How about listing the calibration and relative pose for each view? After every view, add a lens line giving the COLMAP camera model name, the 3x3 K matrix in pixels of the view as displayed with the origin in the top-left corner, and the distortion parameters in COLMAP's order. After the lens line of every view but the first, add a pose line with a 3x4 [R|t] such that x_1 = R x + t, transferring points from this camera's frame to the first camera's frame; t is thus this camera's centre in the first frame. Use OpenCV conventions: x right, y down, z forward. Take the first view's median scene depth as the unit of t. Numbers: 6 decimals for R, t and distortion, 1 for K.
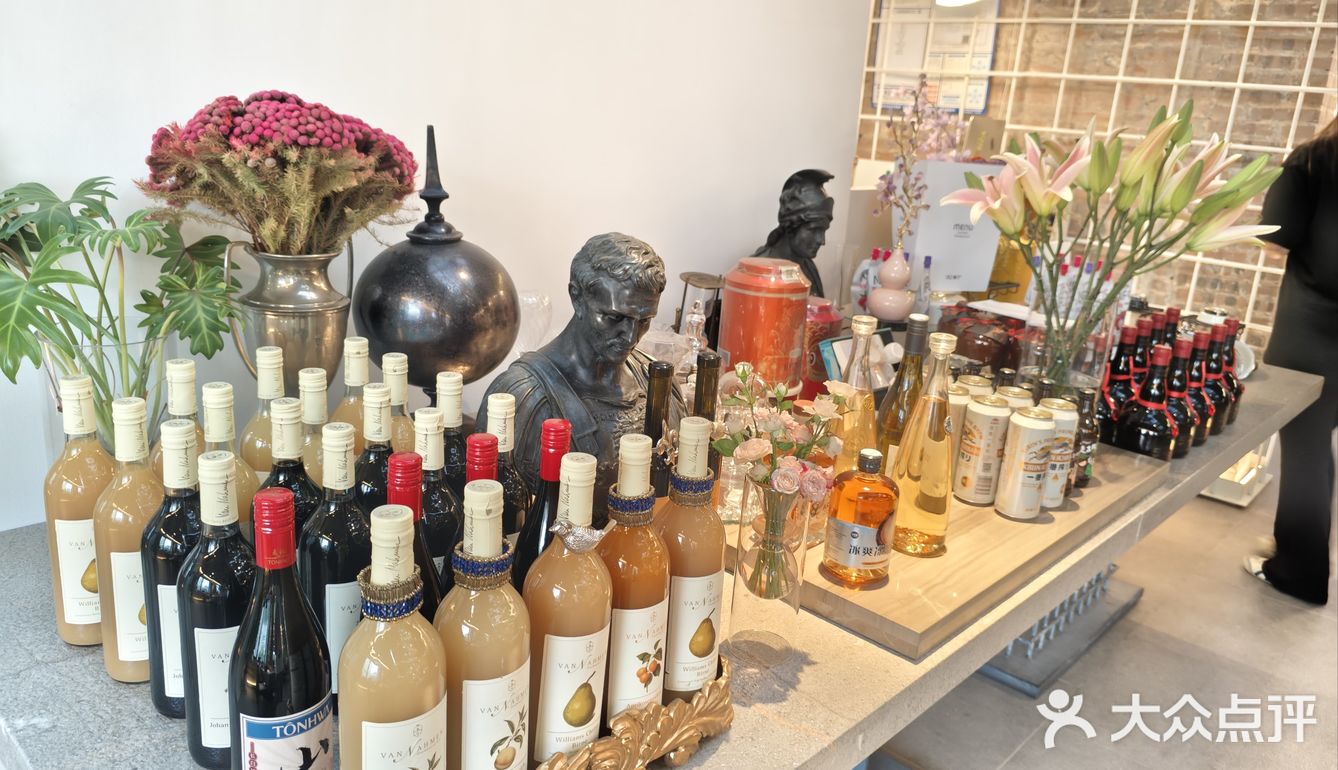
lens RADIAL K [[978.6, 0, 669.0], [0, 978.6, 385.0], [0, 0, 1]] dist [0.000244, -0.000659]
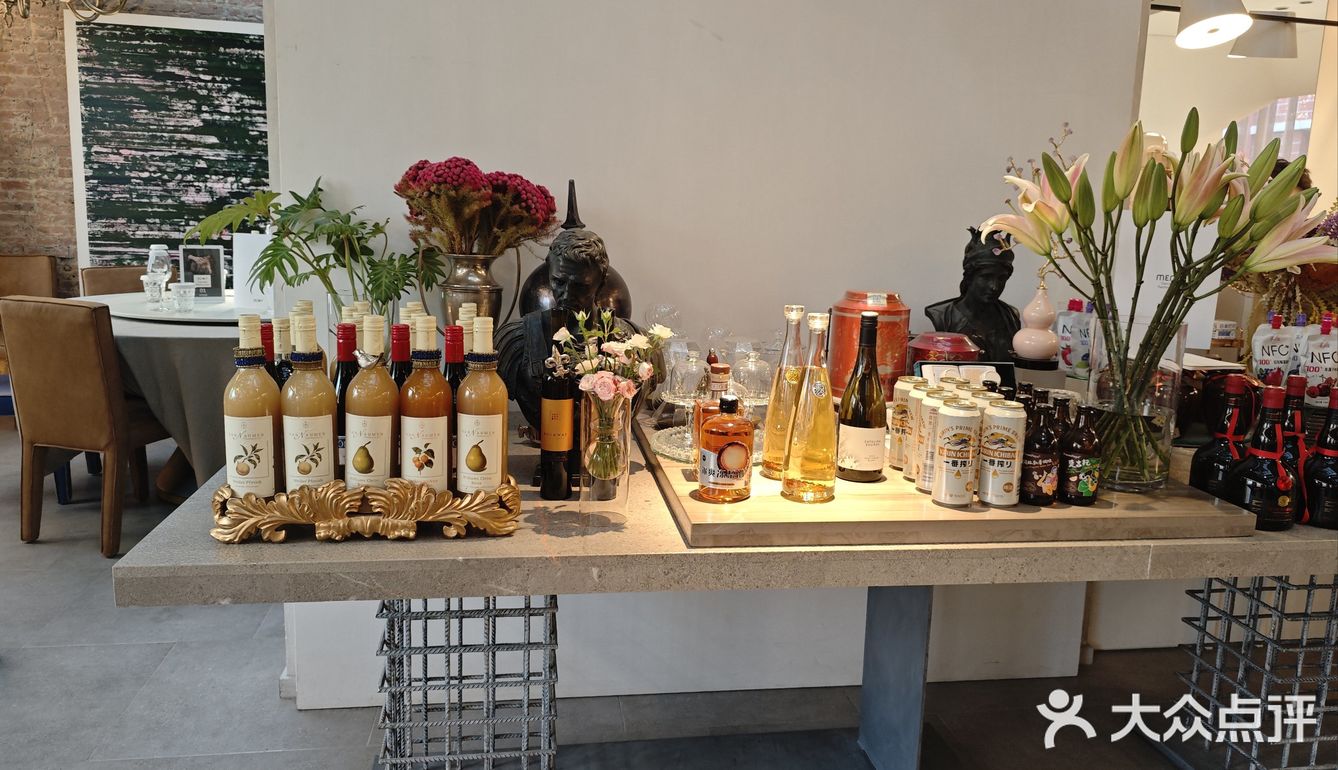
lens RADIAL K [[952.5, 0, 669.0], [0, 952.5, 385.0], [0, 0, 1]] dist [-0.029428, 0.004927]
pose [[0.781414, 0.065341, -0.620582, 0.805604], [-0.149504, 0.985142, -0.084525, 0.150514], [0.605838, 0.158828, 0.779573, -0.005180]]
